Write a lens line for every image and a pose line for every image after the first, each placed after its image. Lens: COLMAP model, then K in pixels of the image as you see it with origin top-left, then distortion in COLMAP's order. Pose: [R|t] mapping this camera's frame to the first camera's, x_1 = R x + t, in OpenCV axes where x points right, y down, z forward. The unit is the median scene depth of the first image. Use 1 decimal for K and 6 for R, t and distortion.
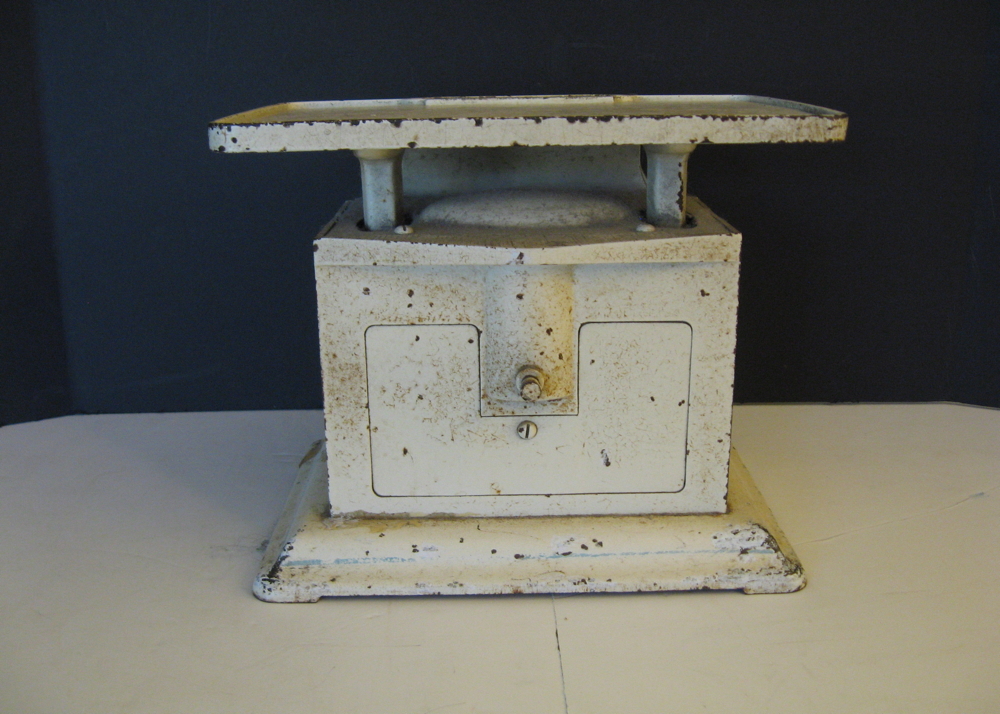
lens RADIAL K [[1070.4, 0, 500.7], [0, 1070.4, 361.1], [0, 0, 1]] dist [-0.145394, 0.000000]
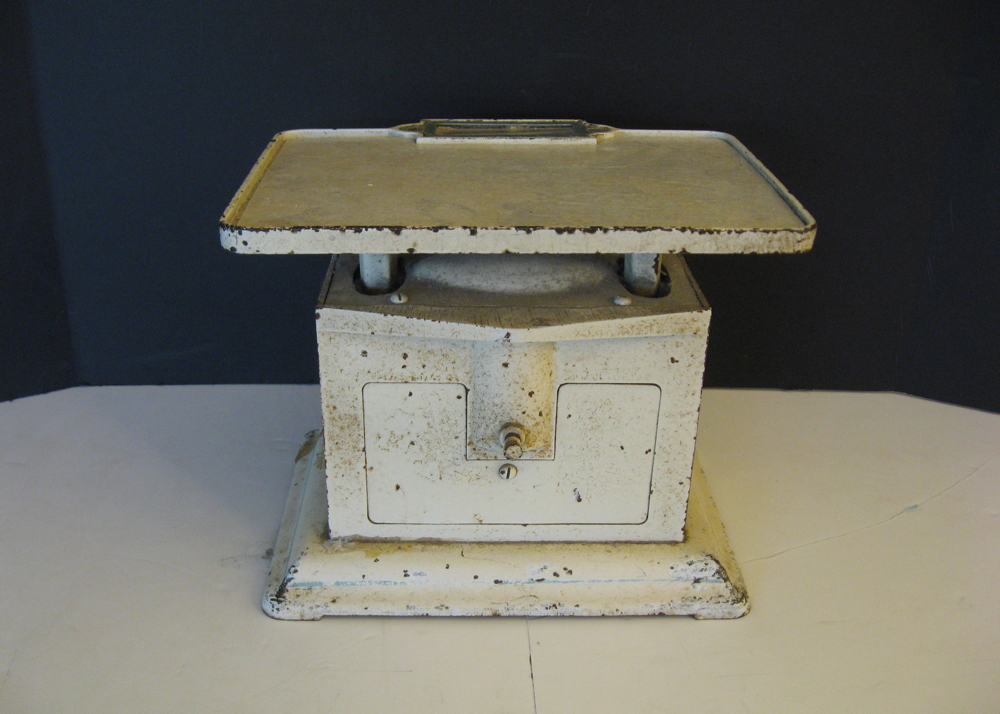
lens RADIAL K [[1070.4, 0, 468.0], [0, 1070.4, 331.7], [0, 0, 1]] dist [-0.145394, 0.000000]
pose [[0.999804, 0.018703, 0.006533, -0.027525], [-0.019492, 0.987613, 0.155696, -0.257484], [-0.003540, -0.155793, 0.987783, -0.073018]]
